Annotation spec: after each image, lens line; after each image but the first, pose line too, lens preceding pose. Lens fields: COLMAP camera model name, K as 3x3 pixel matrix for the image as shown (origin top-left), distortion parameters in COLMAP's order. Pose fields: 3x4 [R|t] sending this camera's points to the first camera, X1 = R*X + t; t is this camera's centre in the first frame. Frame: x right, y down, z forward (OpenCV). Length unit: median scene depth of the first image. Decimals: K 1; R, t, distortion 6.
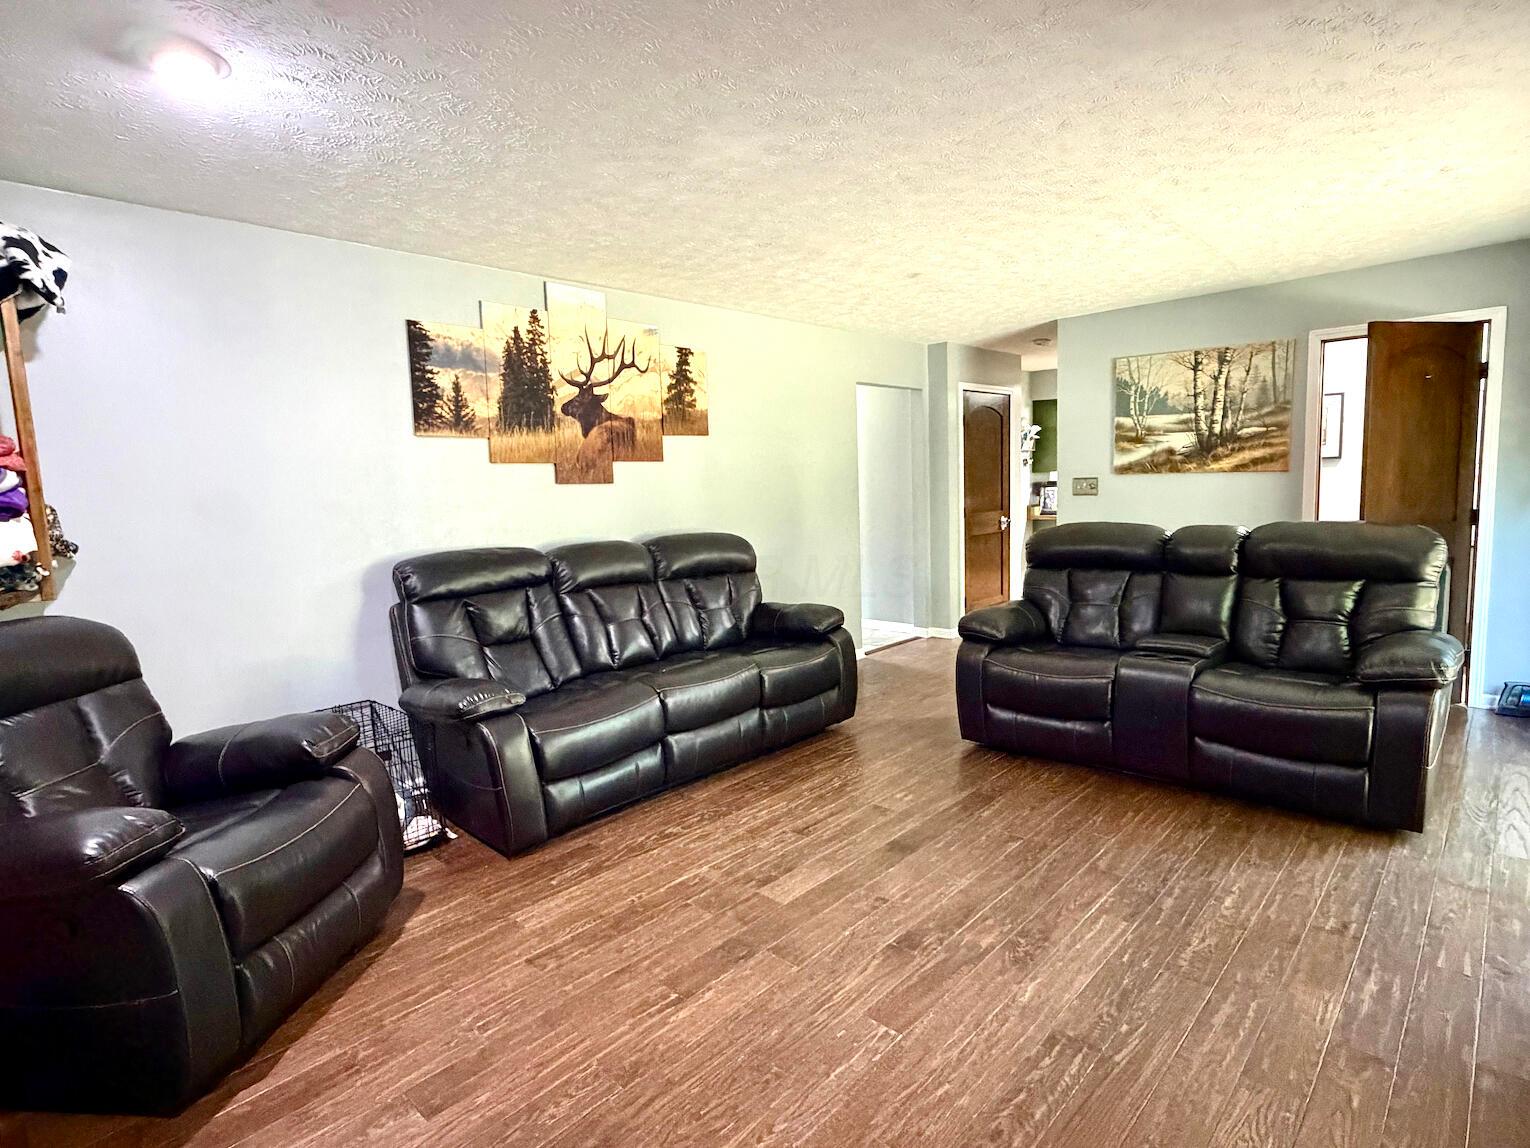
lens RADIAL K [[819.2, 0, 765.6], [0, 819.2, 576.9], [0, 0, 1]] dist [0.001707, -0.000383]
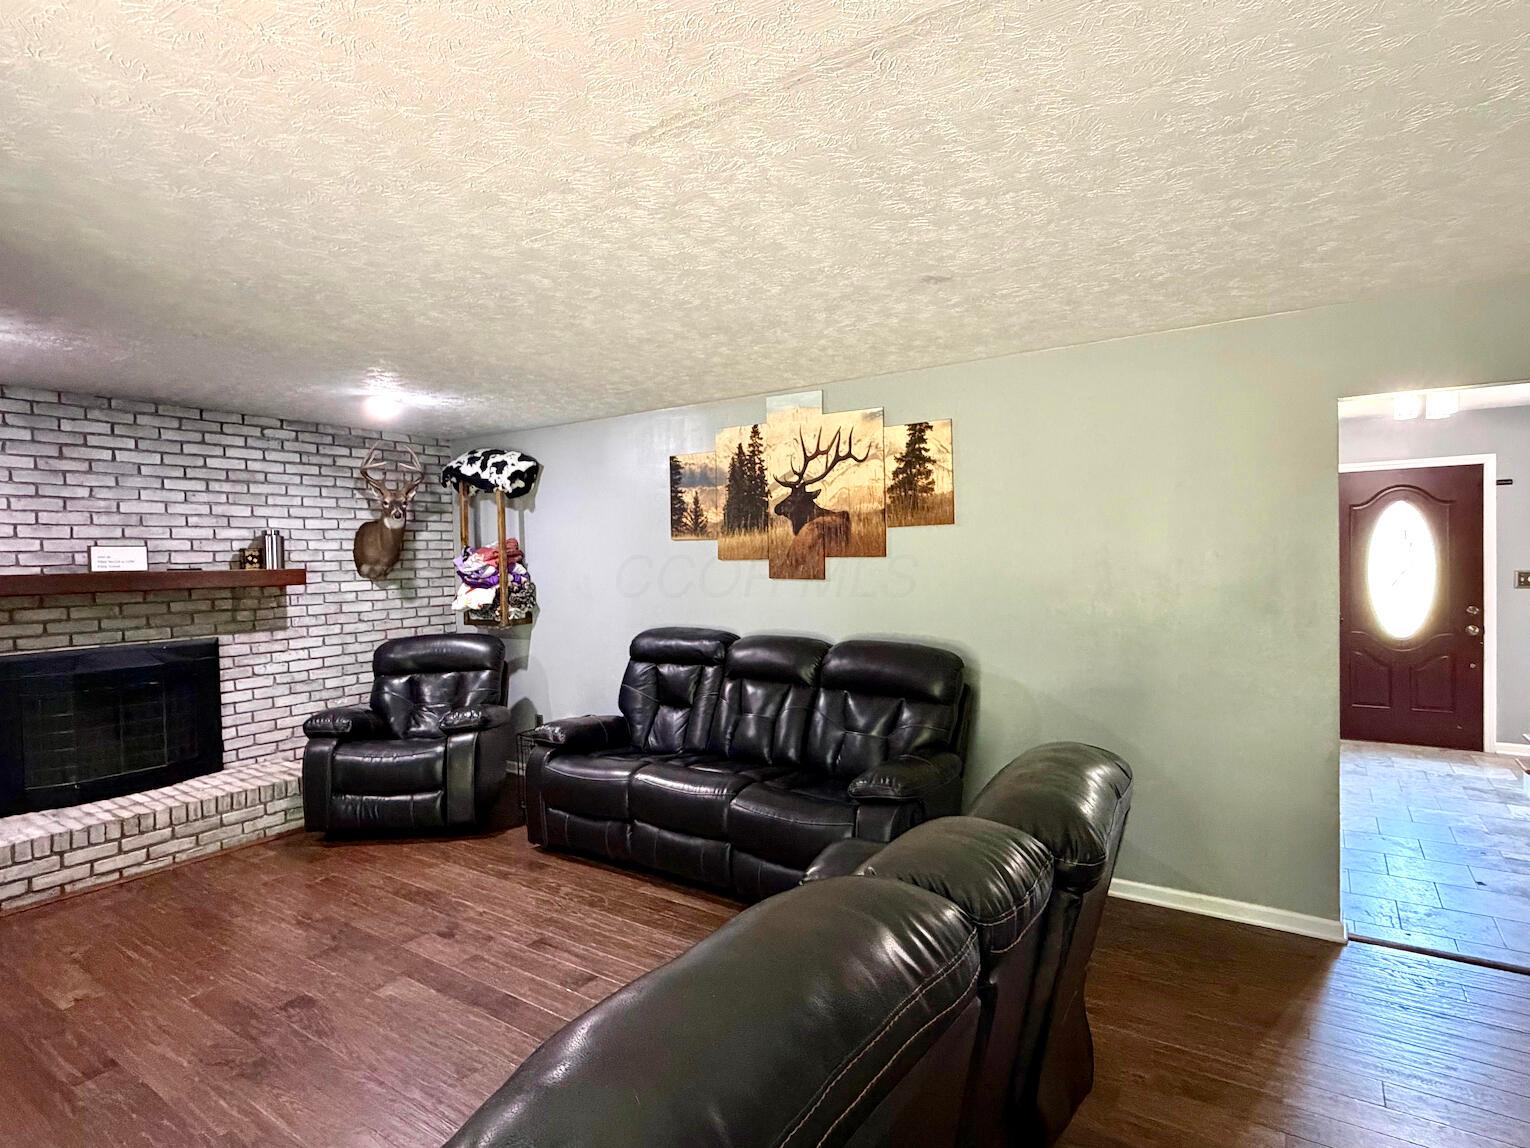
lens RADIAL K [[819.2, 0, 757.6], [0, 819.2, 575.8], [0, 0, 1]] dist [0.001707, -0.000383]
pose [[0.146957, 0.058258, -0.987426, 0.799630], [-0.099777, 0.994045, 0.043799, -0.160209], [0.984098, 0.092086, 0.151894, 0.805893]]
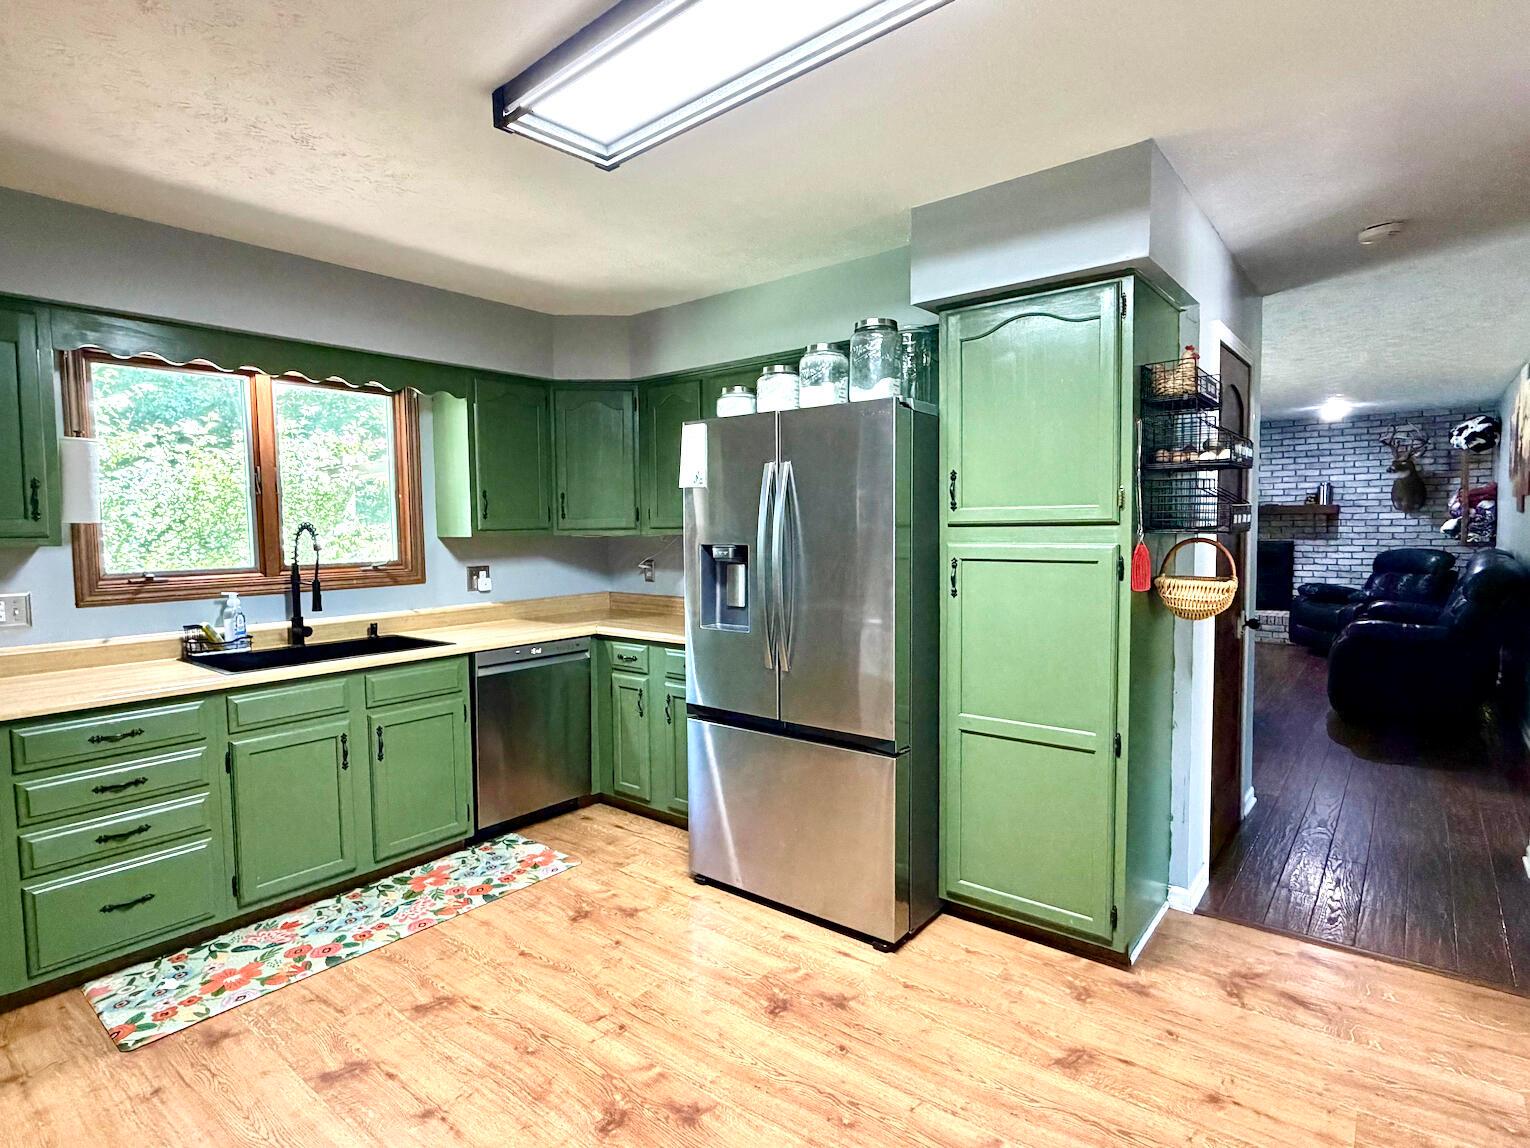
lens RADIAL K [[819.2, 0, 746.2], [0, 819.2, 578.8], [0, 0, 1]] dist [0.001707, -0.000383]
pose [[-0.996908, 0.052391, -0.058567, 1.134066], [0.040790, 0.982047, 0.184173, -0.306805], [0.067164, 0.181215, -0.981147, 2.272566]]
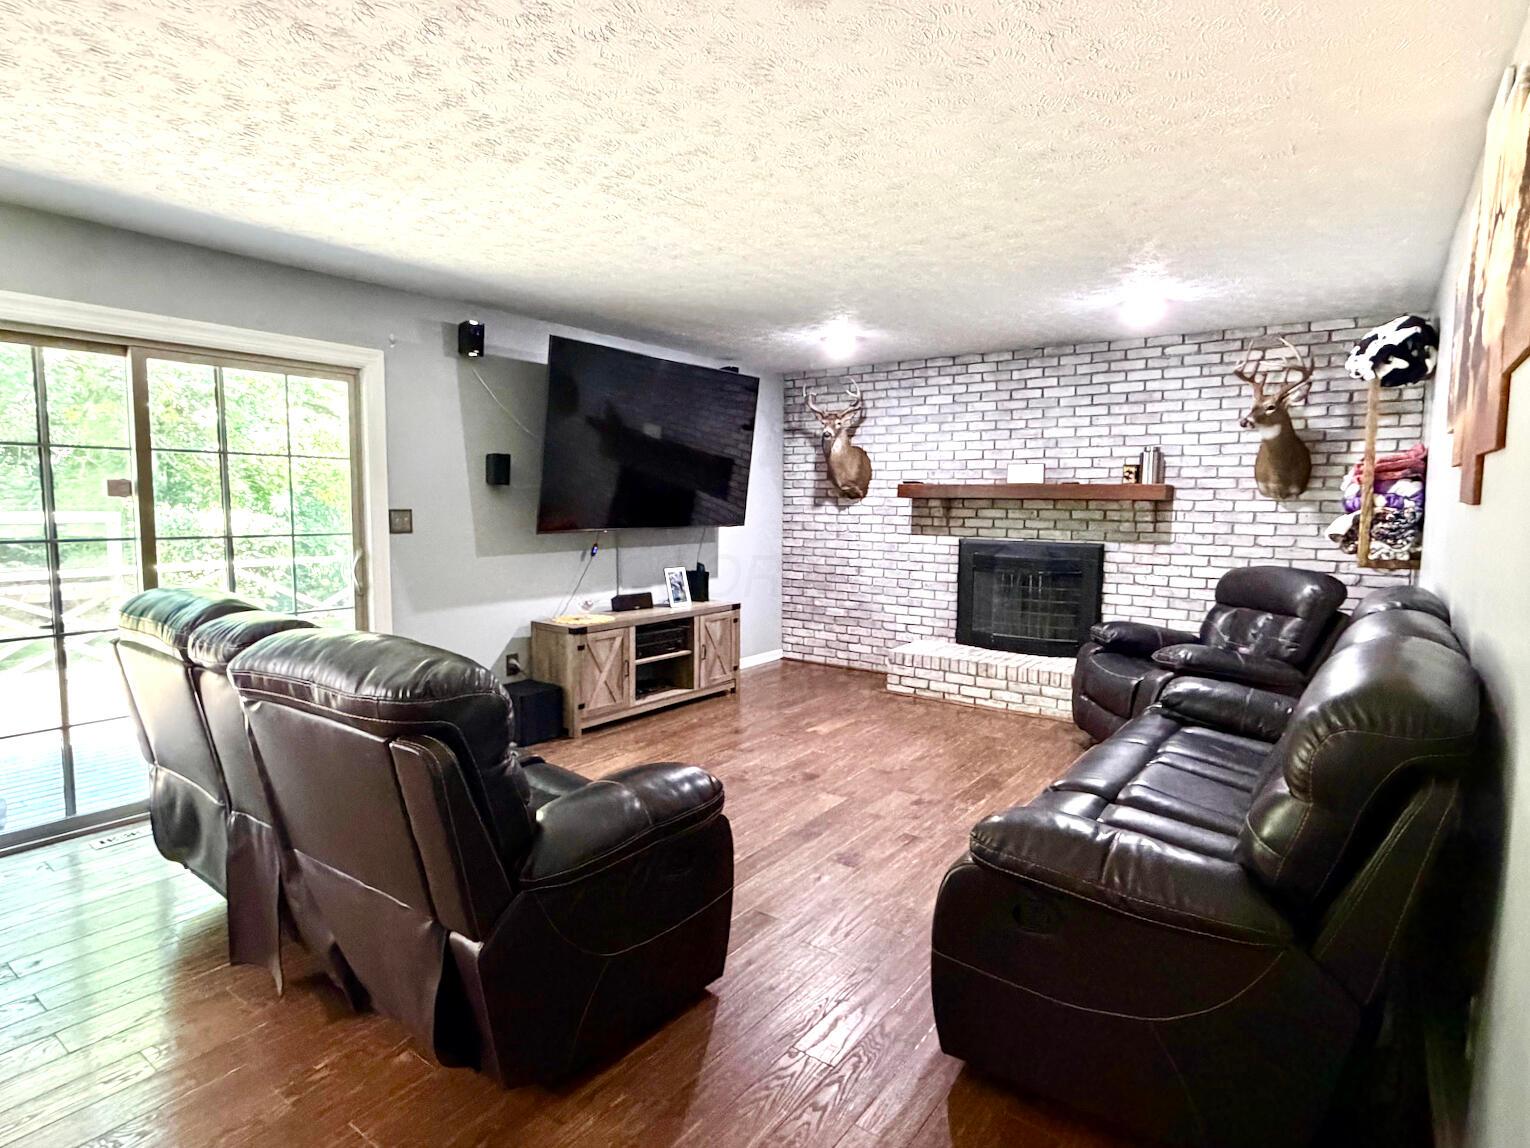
lens RADIAL K [[819.2, 0, 757.8], [0, 819.2, 575.2], [0, 0, 1]] dist [0.001707, -0.000383]
pose [[-0.994107, 0.034909, -0.102631, 0.254397], [0.012557, 0.977440, 0.210839, -0.182188], [0.107676, 0.208308, -0.972118, 1.454114]]
